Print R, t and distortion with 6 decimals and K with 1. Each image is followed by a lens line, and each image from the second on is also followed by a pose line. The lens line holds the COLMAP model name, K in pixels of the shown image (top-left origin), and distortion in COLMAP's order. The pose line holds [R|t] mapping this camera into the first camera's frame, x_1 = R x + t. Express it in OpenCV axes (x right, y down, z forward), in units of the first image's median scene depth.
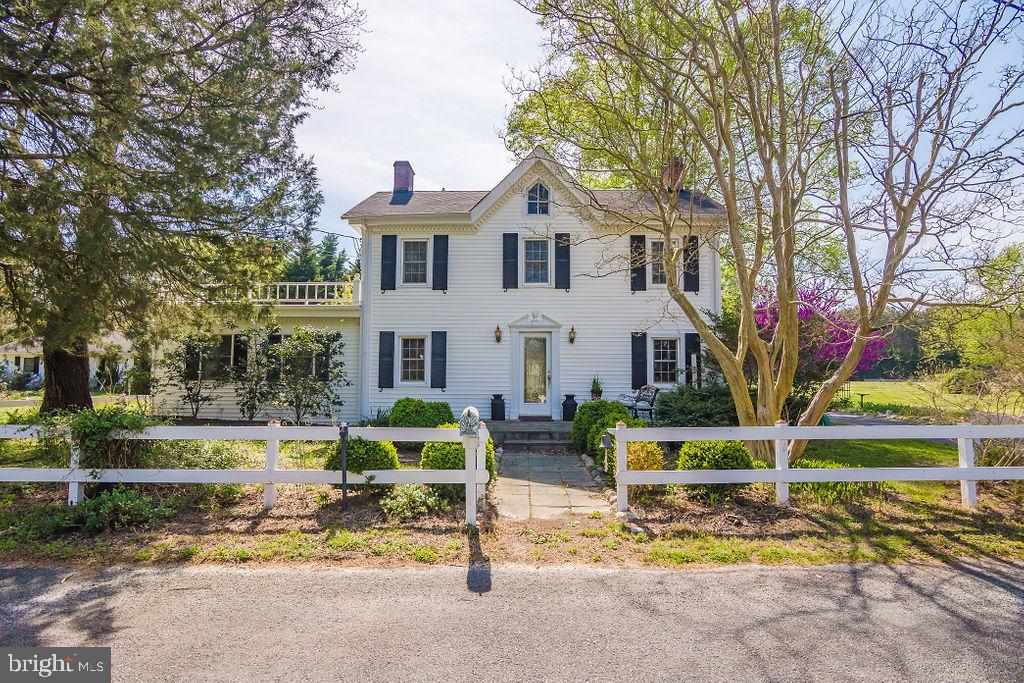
lens RADIAL K [[497.0, 0, 511.2], [0, 497.0, 343.5], [0, 0, 1]] dist [-0.018576, -0.000518]
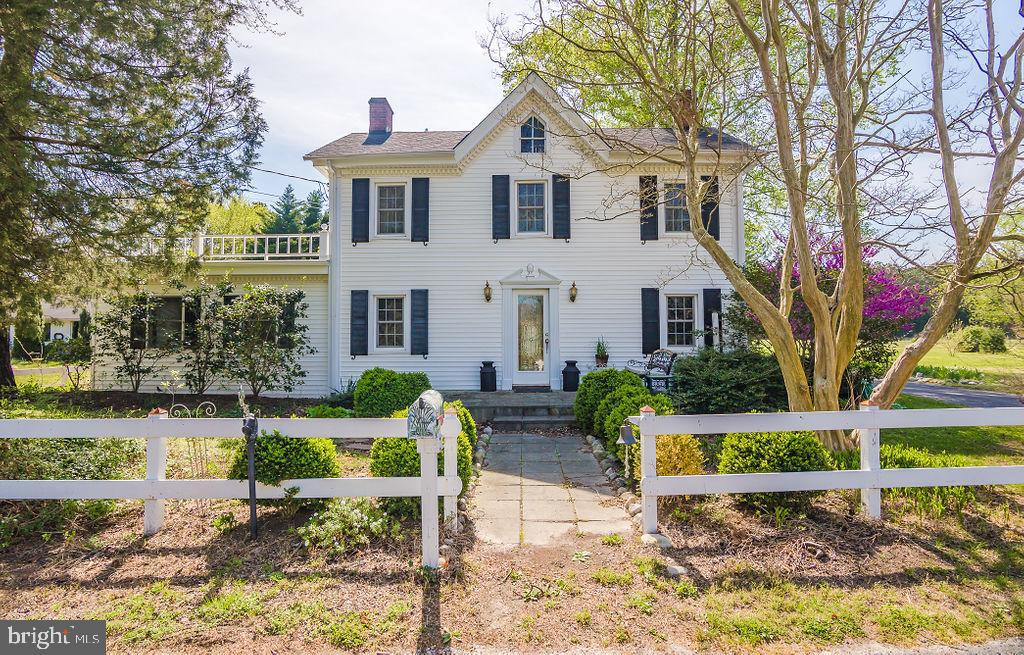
lens RADIAL K [[490.6, 0, 508.8], [0, 490.6, 313.3], [0, 0, 1]] dist [-0.002750, -0.000346]
pose [[0.999945, -0.009904, -0.003489, 0.017622], [0.009957, 0.999830, 0.015518, 0.007299], [0.003335, -0.015552, 0.999874, 0.191641]]
